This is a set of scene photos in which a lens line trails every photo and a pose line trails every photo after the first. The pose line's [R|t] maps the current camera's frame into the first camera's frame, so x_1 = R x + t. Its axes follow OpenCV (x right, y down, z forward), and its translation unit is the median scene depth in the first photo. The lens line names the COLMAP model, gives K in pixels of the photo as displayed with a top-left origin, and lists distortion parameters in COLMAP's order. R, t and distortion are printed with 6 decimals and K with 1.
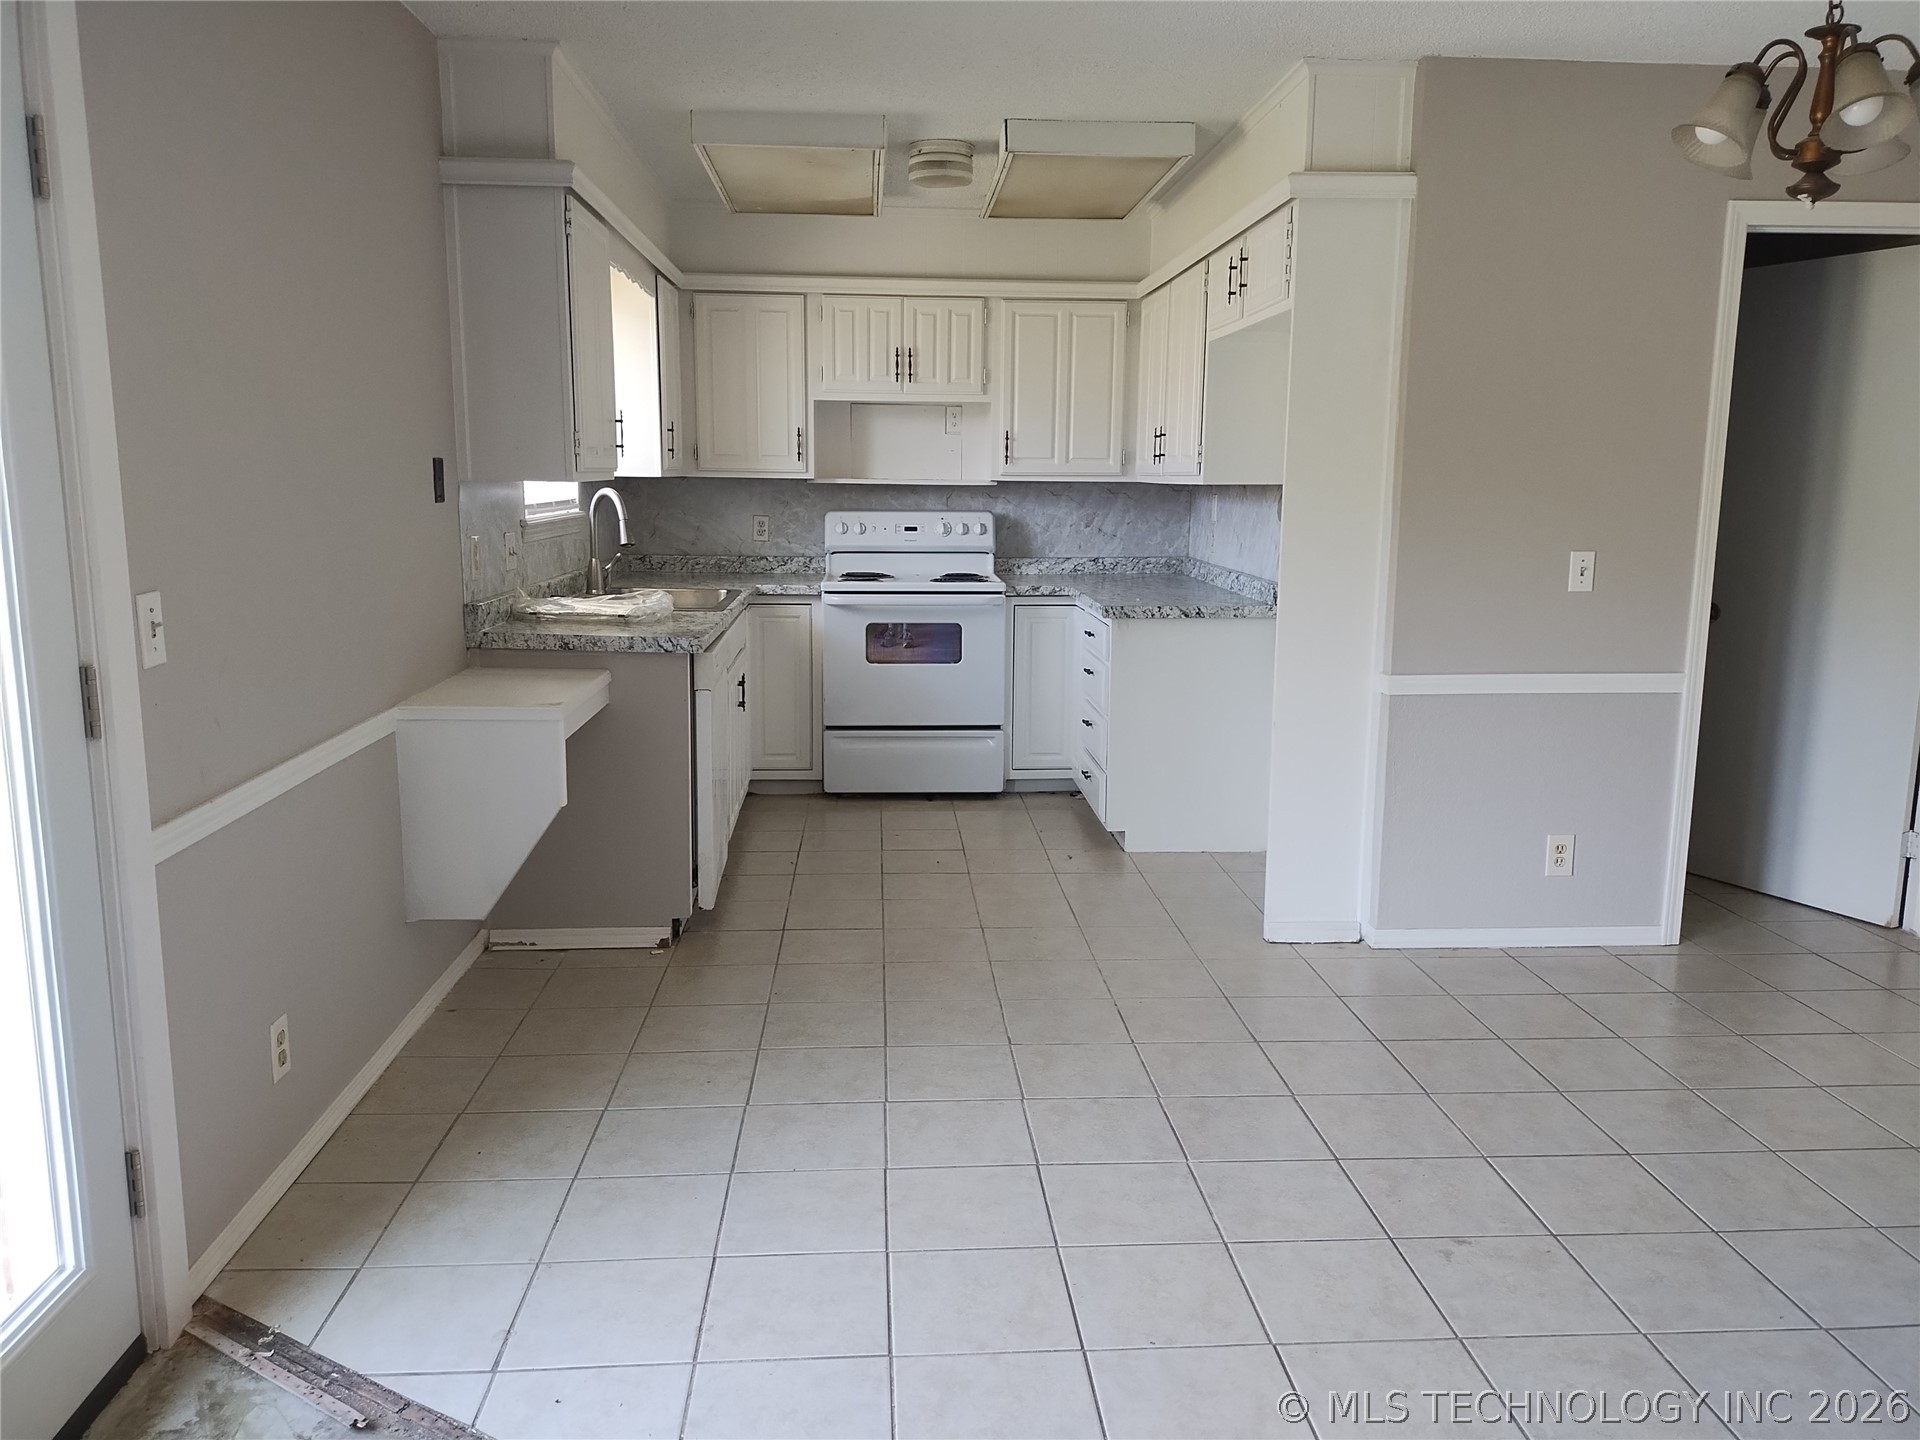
lens RADIAL K [[1423.5, 0, 961.5], [0, 1423.5, 714.3], [0, 0, 1]] dist [0.070092, -0.088095]
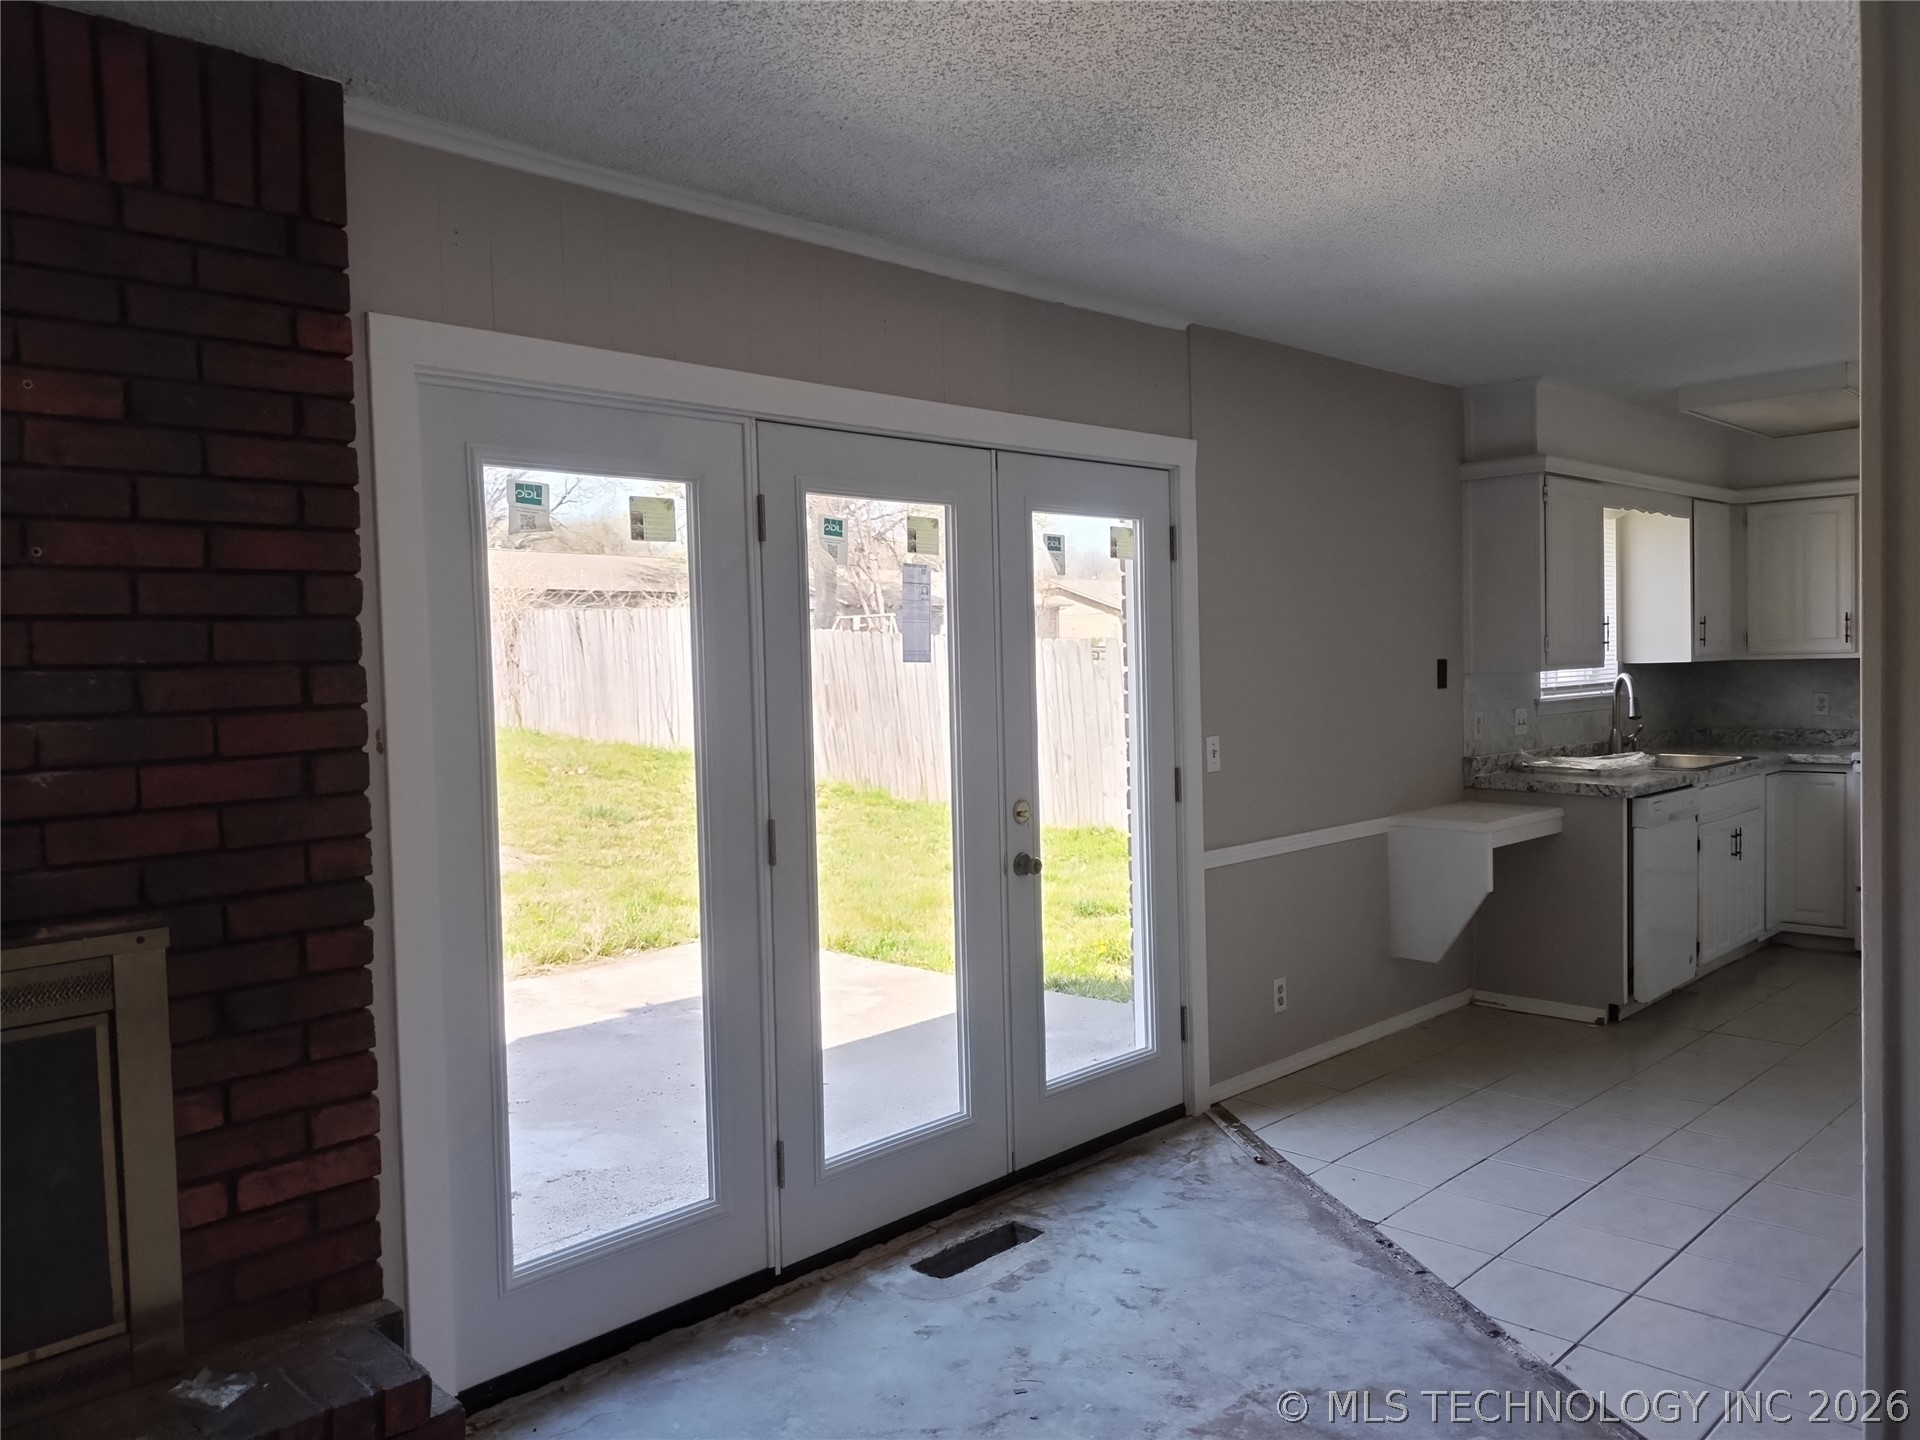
lens RADIAL K [[1423.5, 0, 961.5], [0, 1423.5, 714.3], [0, 0, 1]] dist [0.070092, -0.088095]
pose [[0.665100, 0.001266, -0.746754, 0.261757], [-0.094090, 0.992171, -0.082119, 0.031275], [0.740803, 0.124879, 0.660012, -0.224140]]
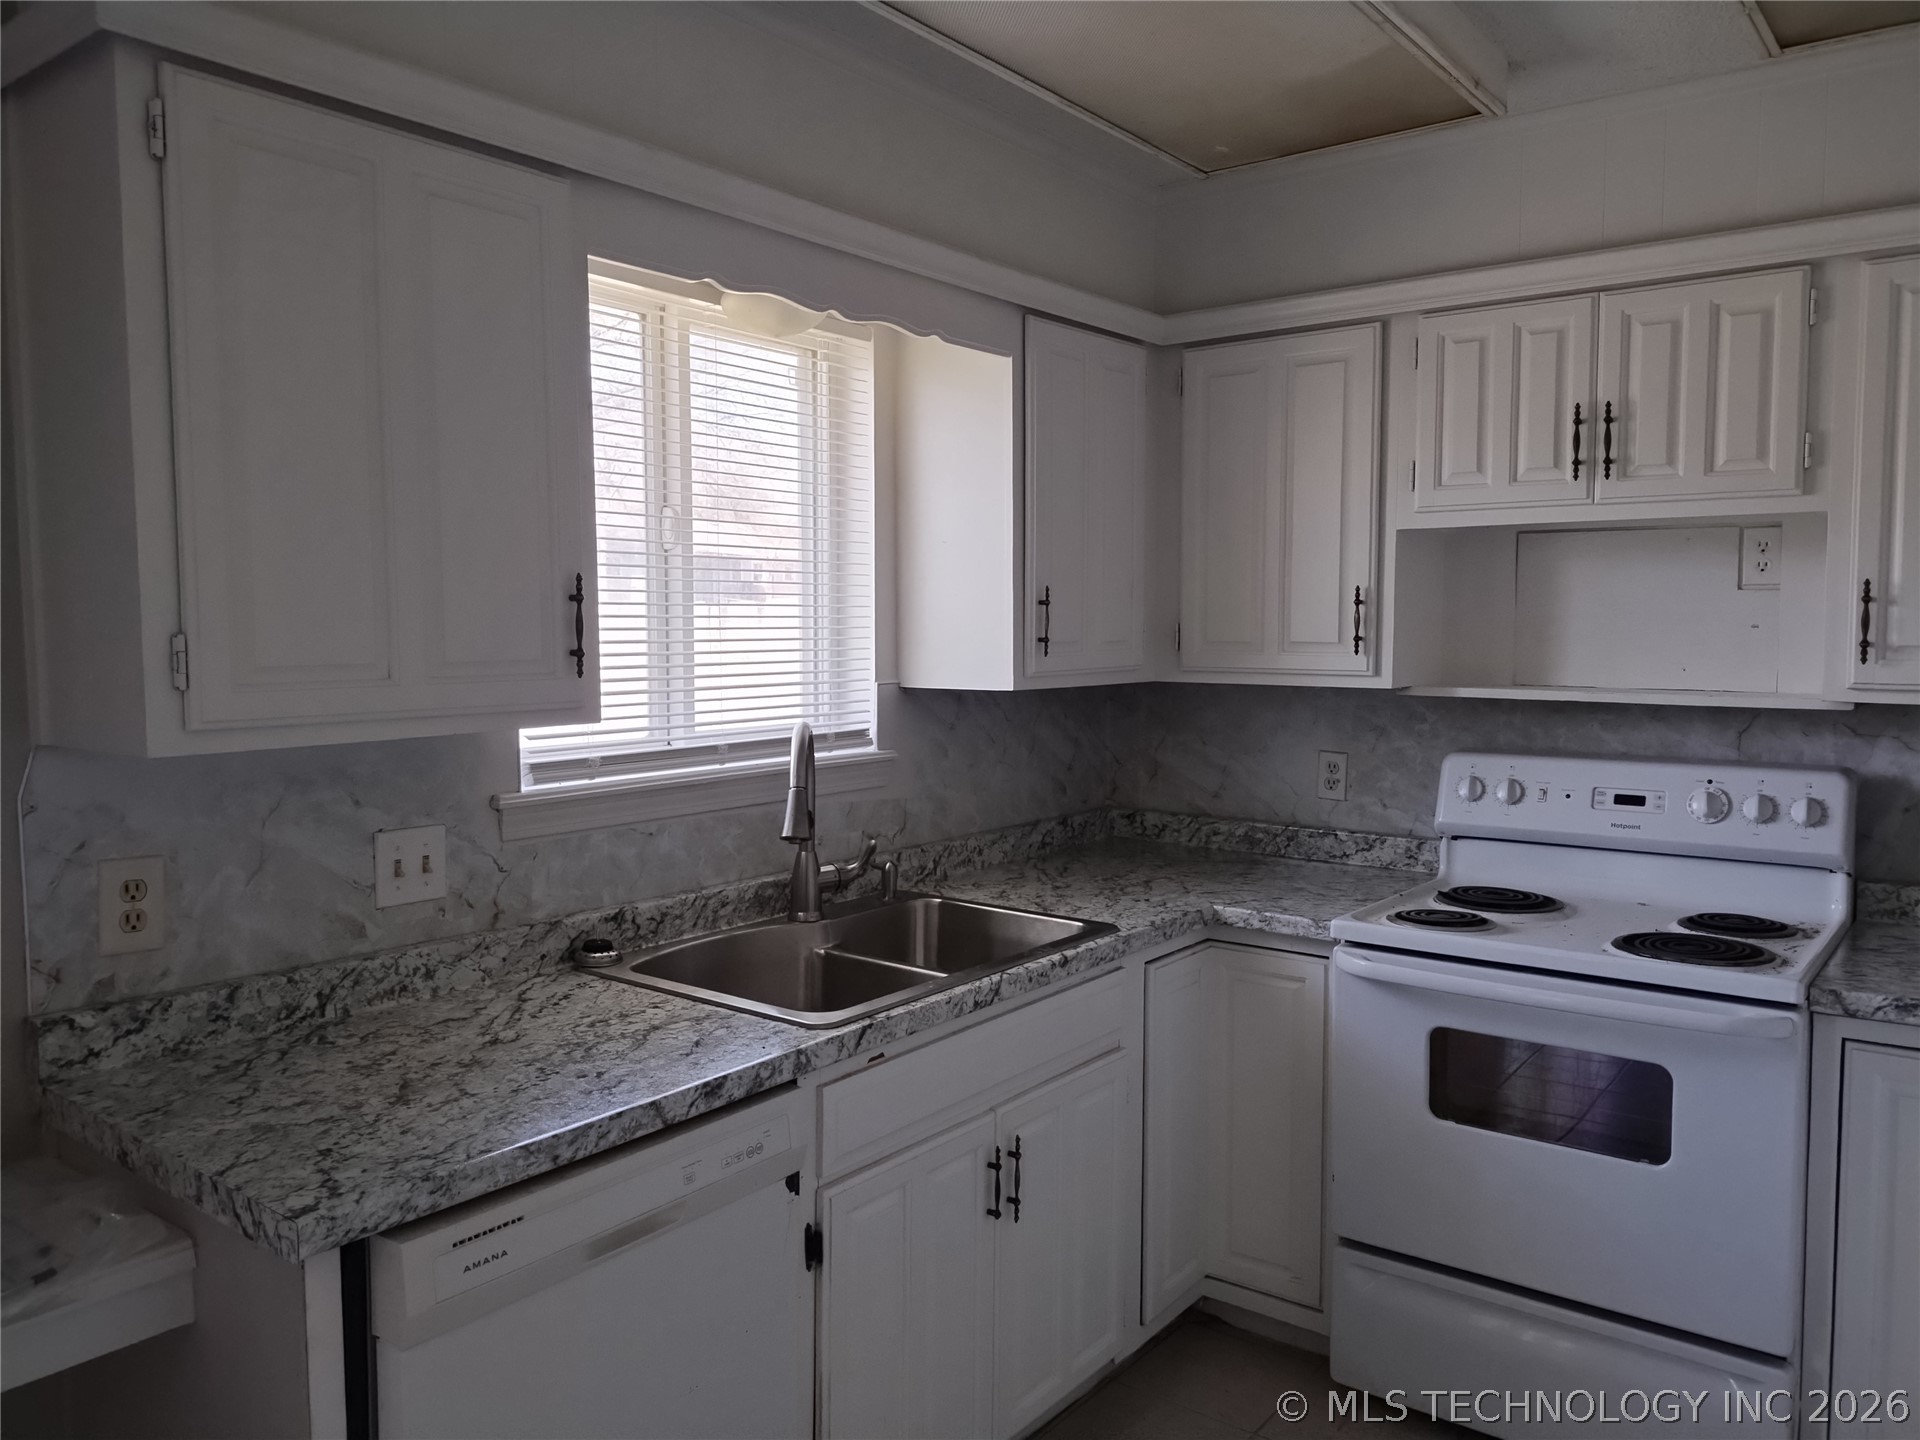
lens RADIAL K [[1423.5, 0, 961.5], [0, 1423.5, 714.3], [0, 0, 1]] dist [0.070092, -0.088095]
pose [[0.755936, 0.033319, -0.653797, 0.106619], [-0.101688, 0.992558, -0.066990, -0.110822], [0.646700, 0.117123, 0.753699, 0.547836]]
